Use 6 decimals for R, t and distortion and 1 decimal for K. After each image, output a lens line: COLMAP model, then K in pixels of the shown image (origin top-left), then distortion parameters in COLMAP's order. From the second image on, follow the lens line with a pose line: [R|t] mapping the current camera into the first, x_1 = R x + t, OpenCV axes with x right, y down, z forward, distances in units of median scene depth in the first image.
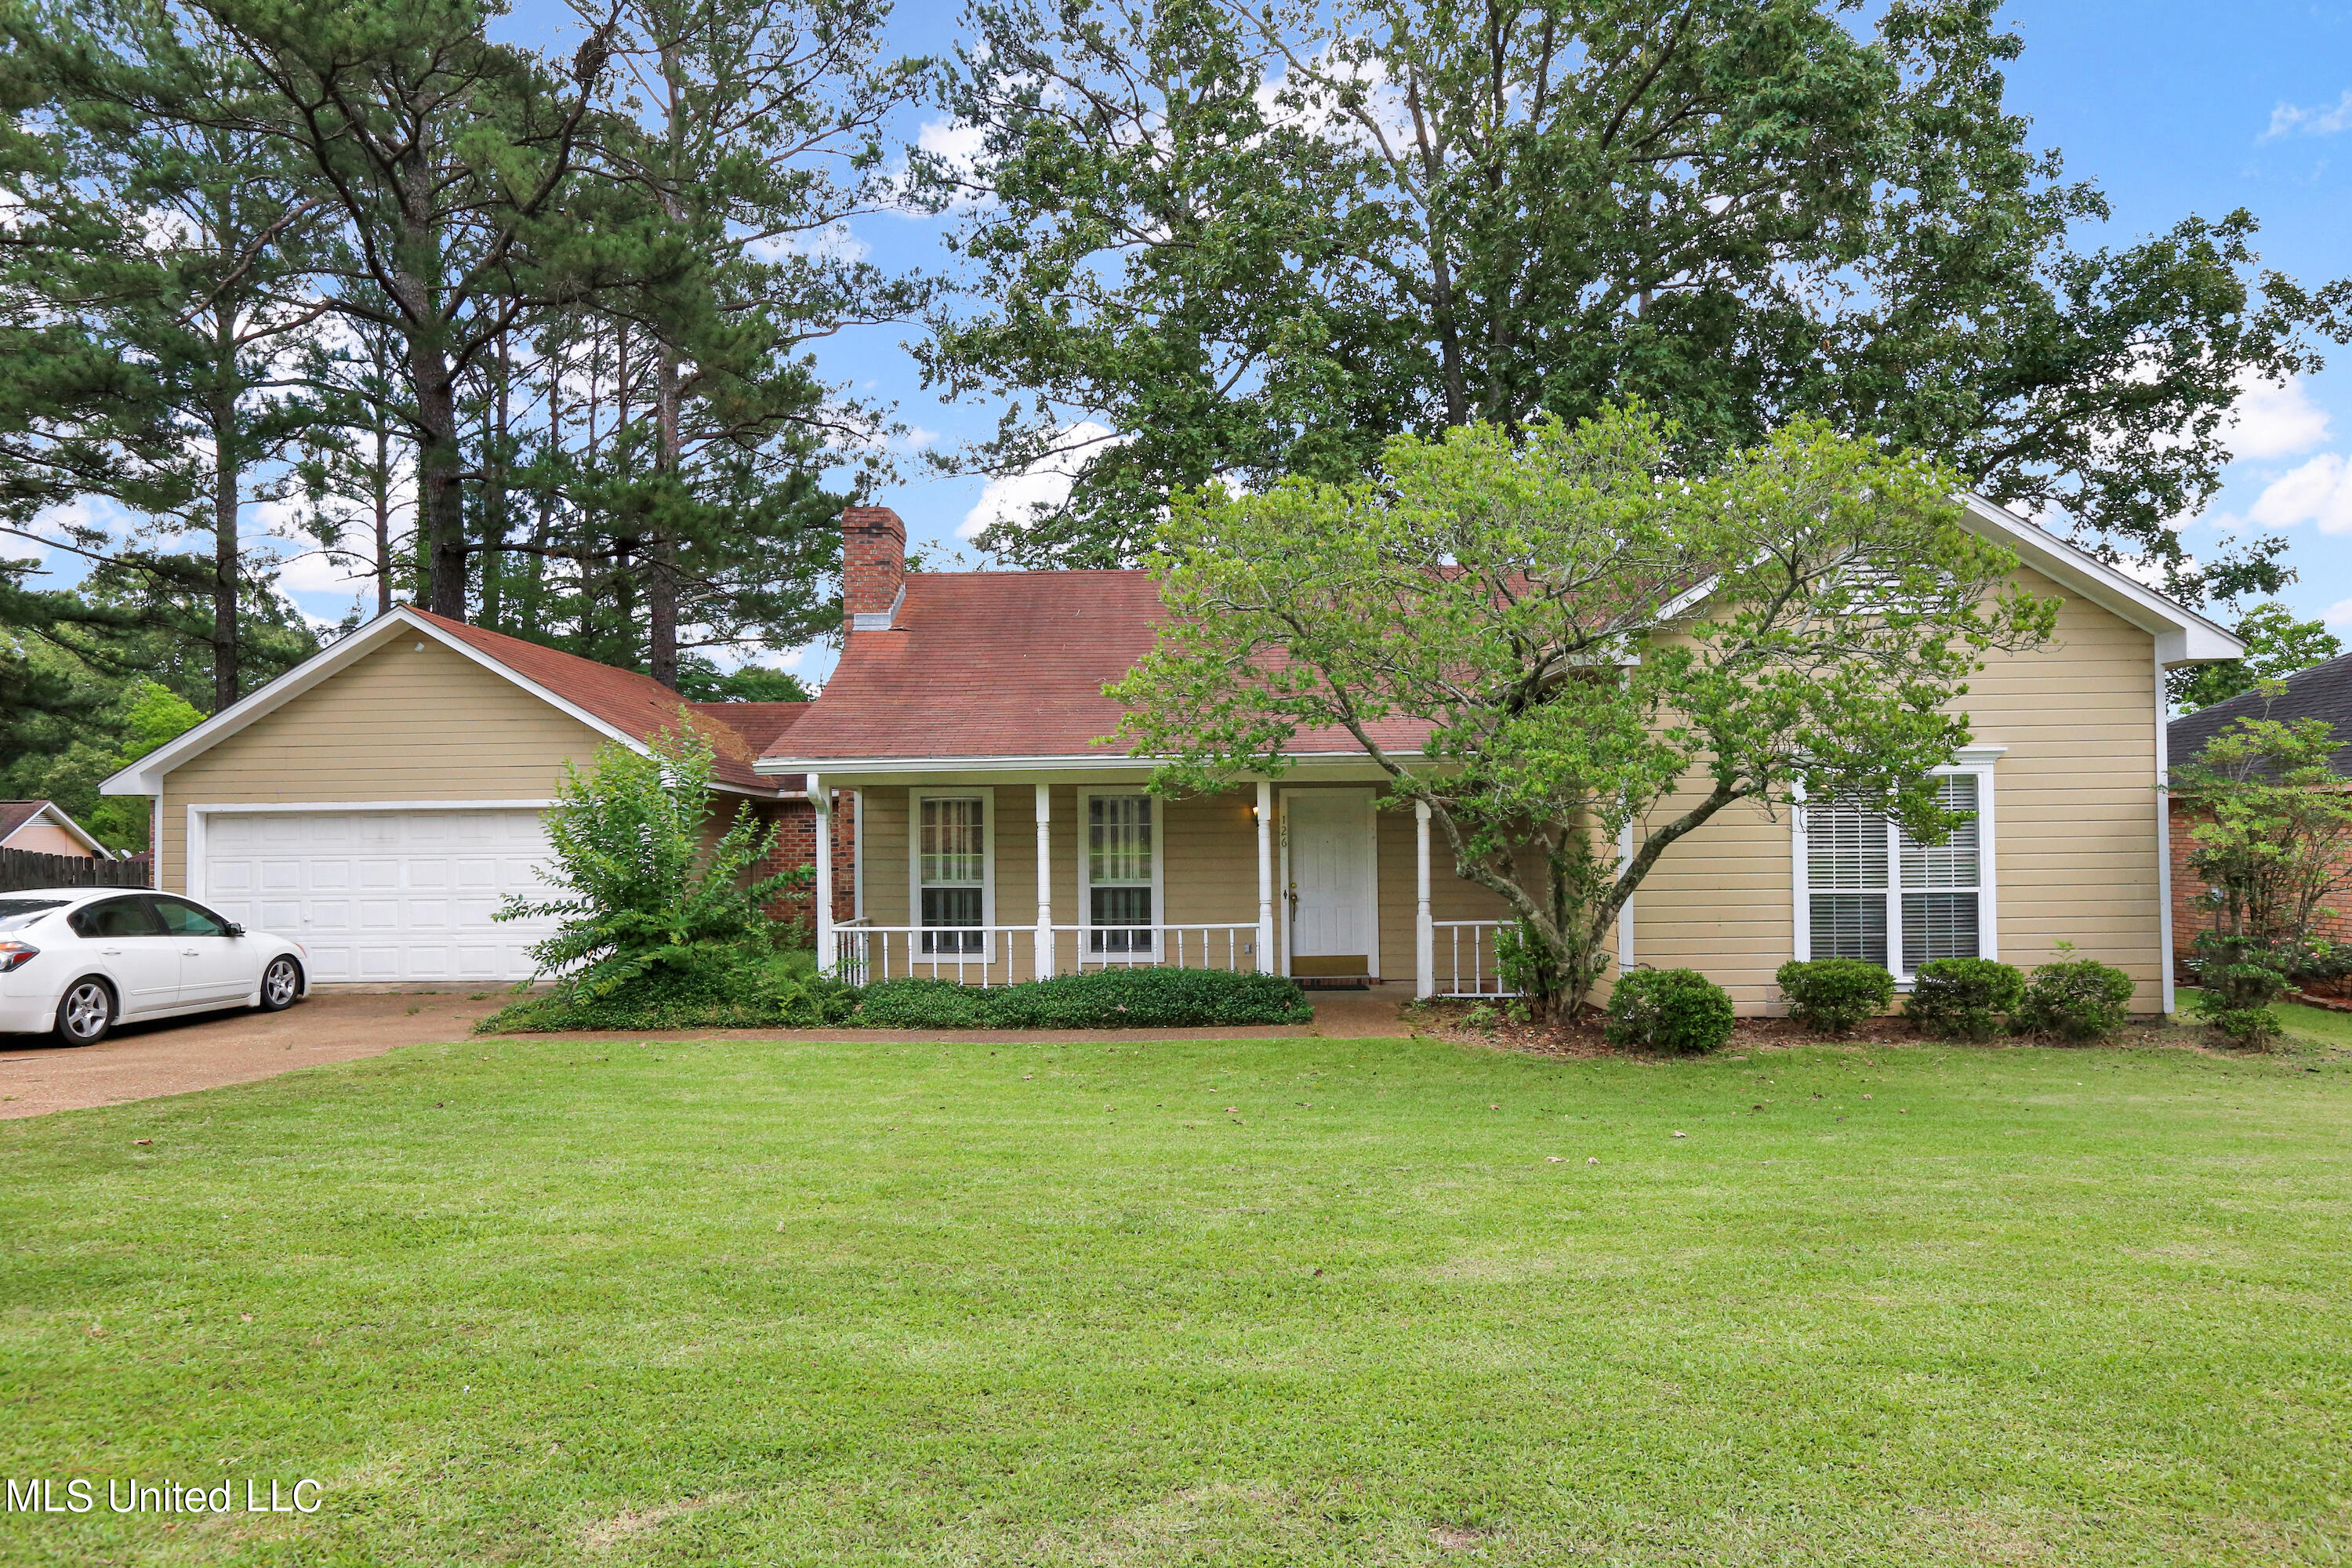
lens RADIAL K [[1534.2, 0, 1176.0], [0, 1534.2, 784.0], [0, 0, 1]] dist [-0.049054, 0.067511]
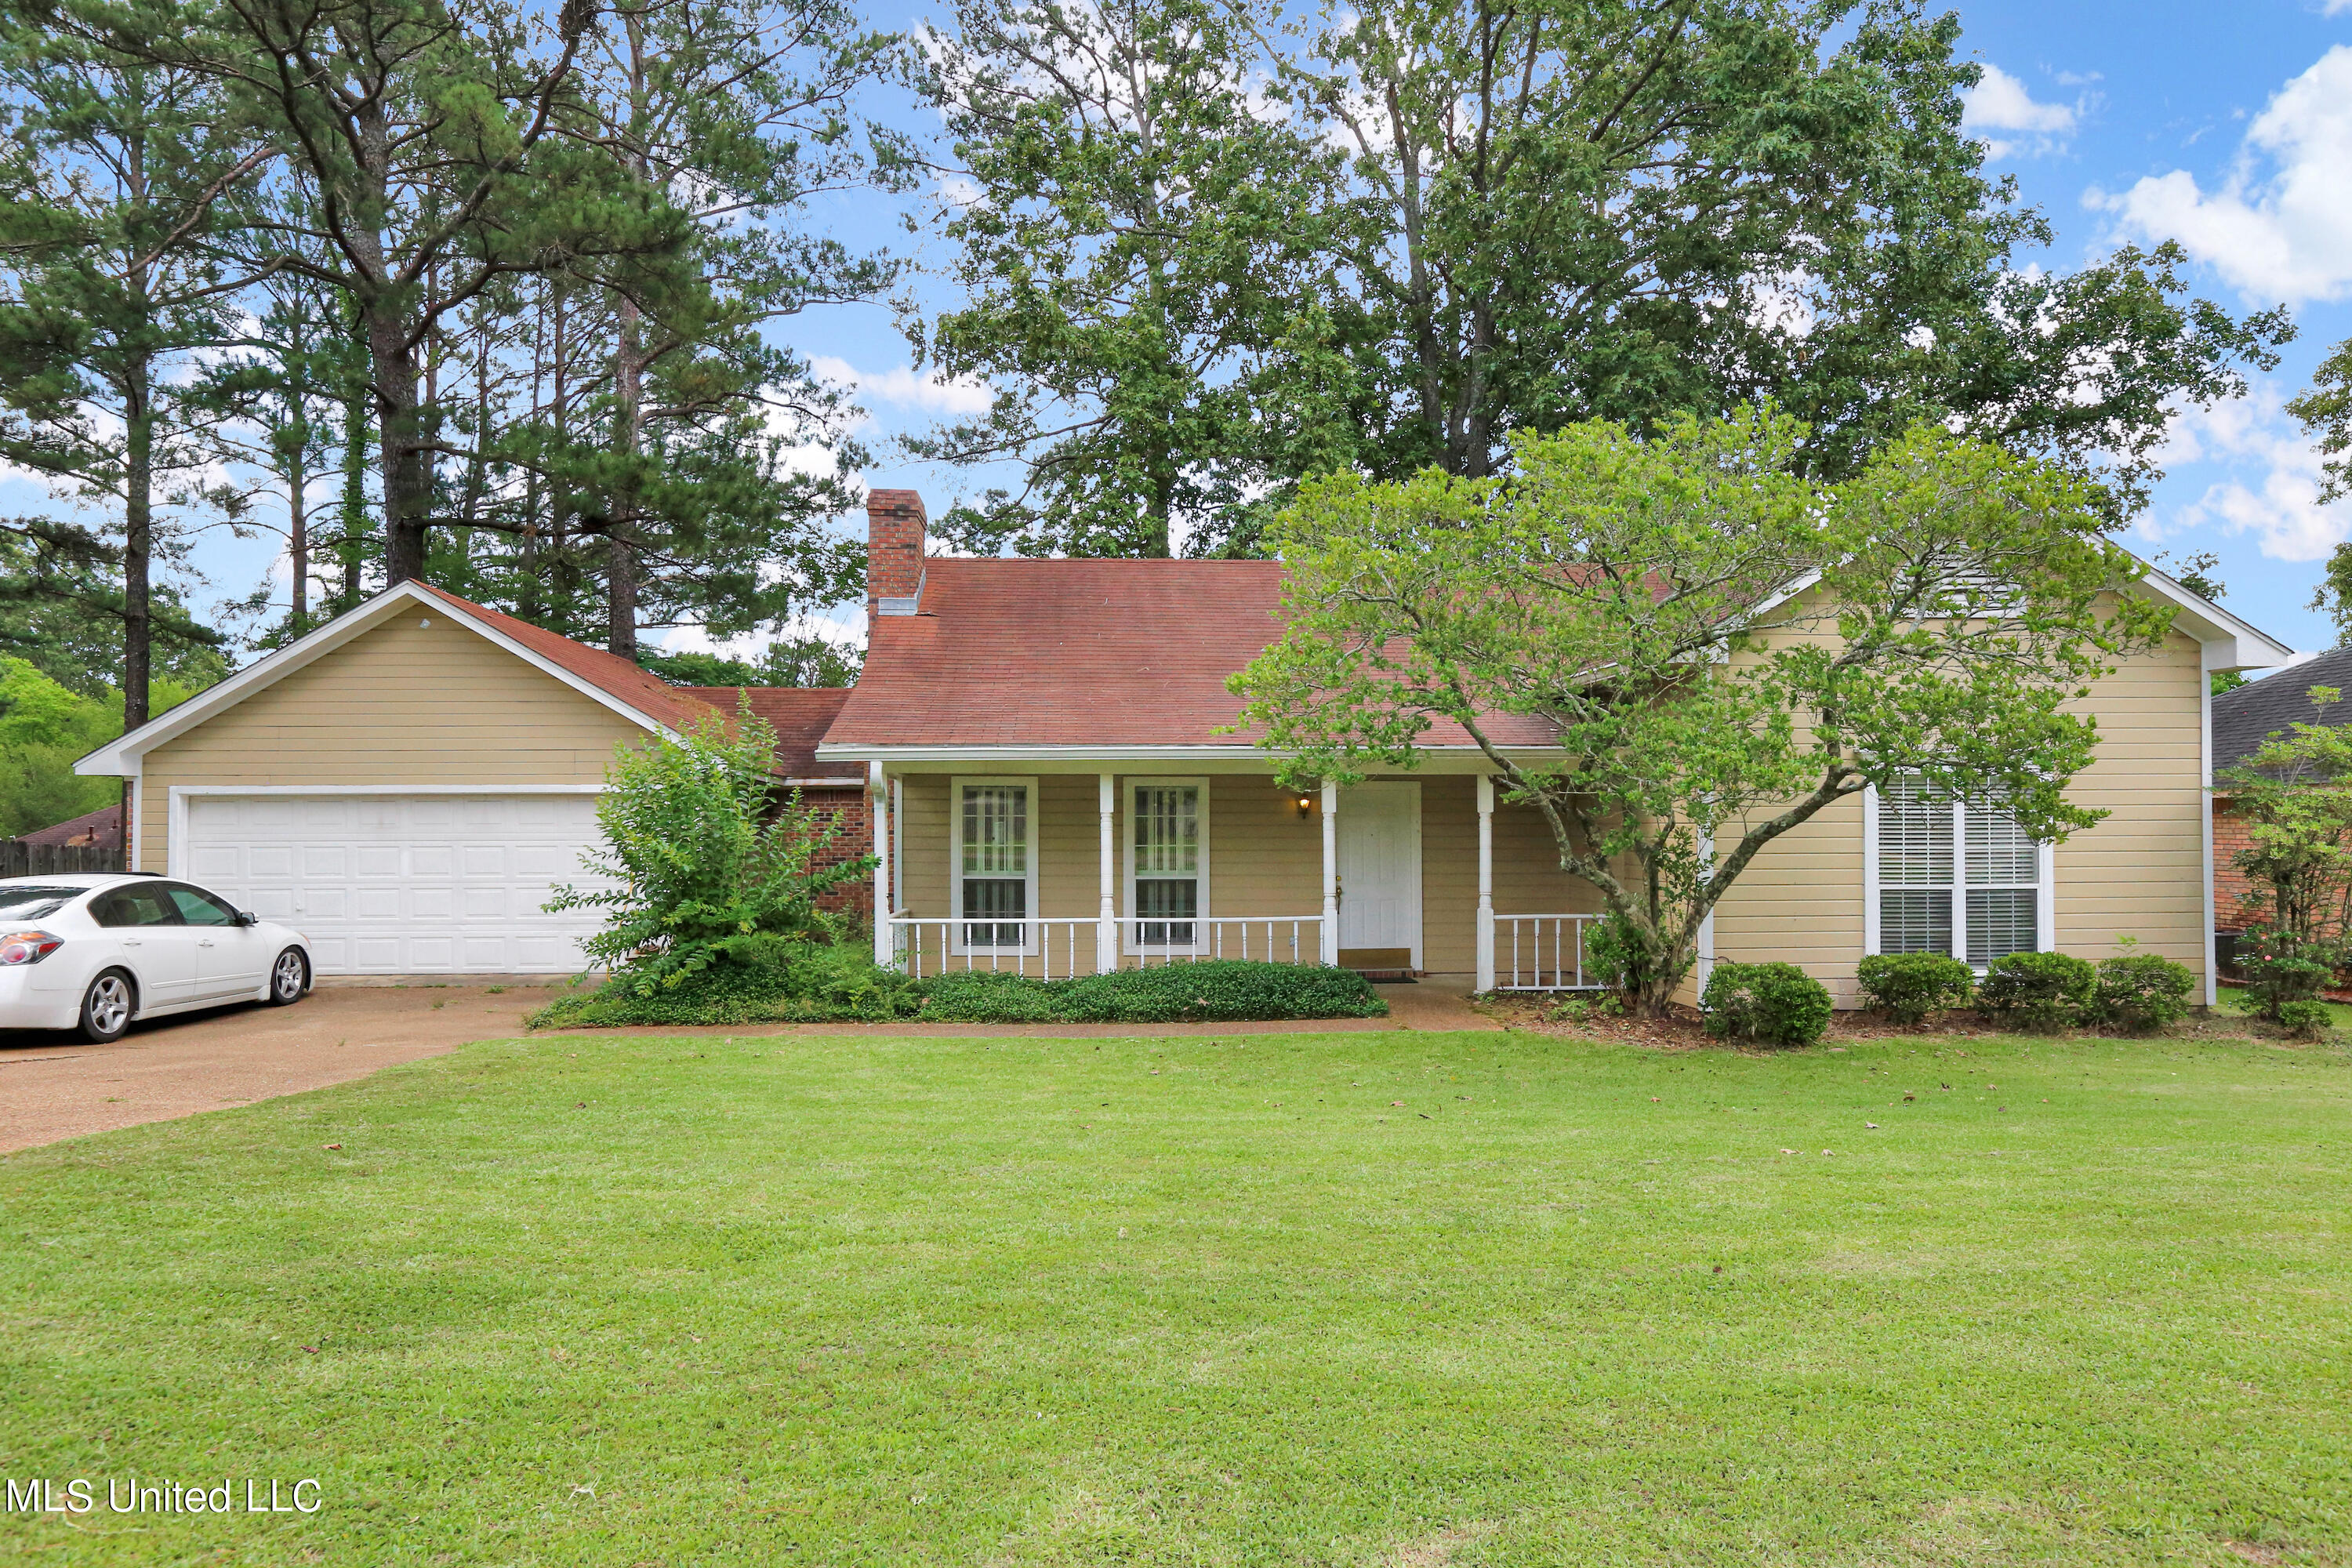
lens RADIAL K [[1528.8, 0, 1176.0], [0, 1528.8, 784.0], [0, 0, 1]] dist [-0.049562, 0.064535]
pose [[0.996849, 0.010274, 0.078659, -0.103393], [-0.010644, 0.999934, 0.004282, 0.001455], [-0.078610, -0.005106, 0.996892, 0.015335]]
